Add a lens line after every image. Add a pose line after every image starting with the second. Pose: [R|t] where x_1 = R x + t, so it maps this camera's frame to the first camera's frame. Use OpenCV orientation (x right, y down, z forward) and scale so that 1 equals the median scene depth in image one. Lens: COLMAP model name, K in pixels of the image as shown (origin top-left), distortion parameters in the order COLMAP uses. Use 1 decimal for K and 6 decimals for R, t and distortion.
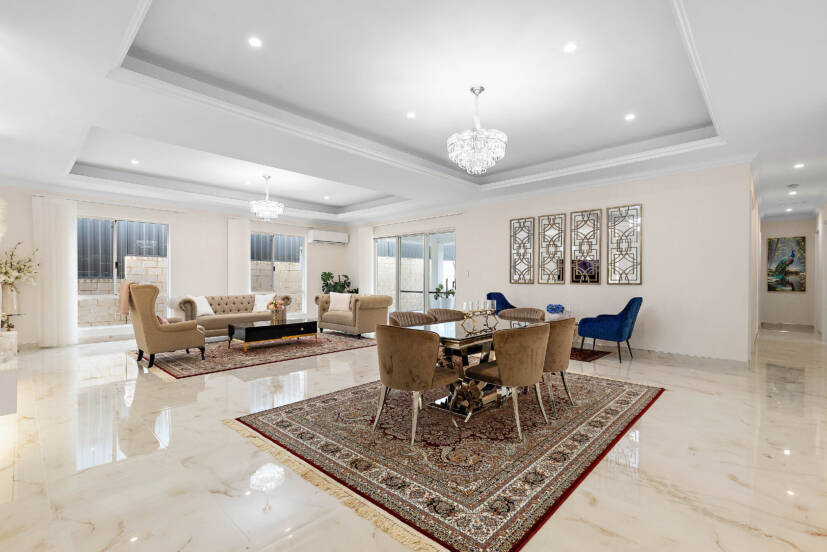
lens RADIAL K [[374.4, 0, 414.4], [0, 374.4, 281.0], [0, 0, 1]] dist [0.003047, 0.001226]
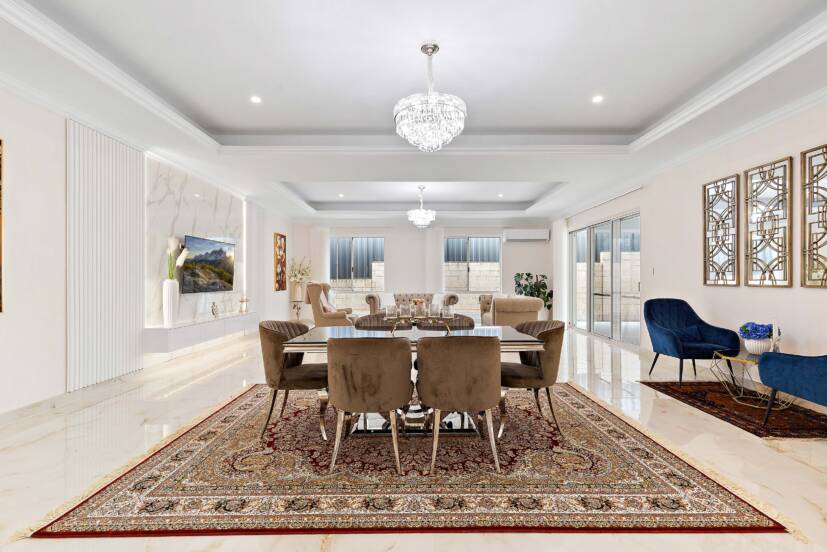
lens RADIAL K [[374.4, 0, 415.1], [0, 374.4, 279.1], [0, 0, 1]] dist [0.003047, 0.001226]
pose [[0.692576, -0.002447, -0.721341, 0.406567], [-0.001691, 0.999986, -0.005015, -0.000249], [0.721343, 0.004693, 0.692562, 0.226689]]
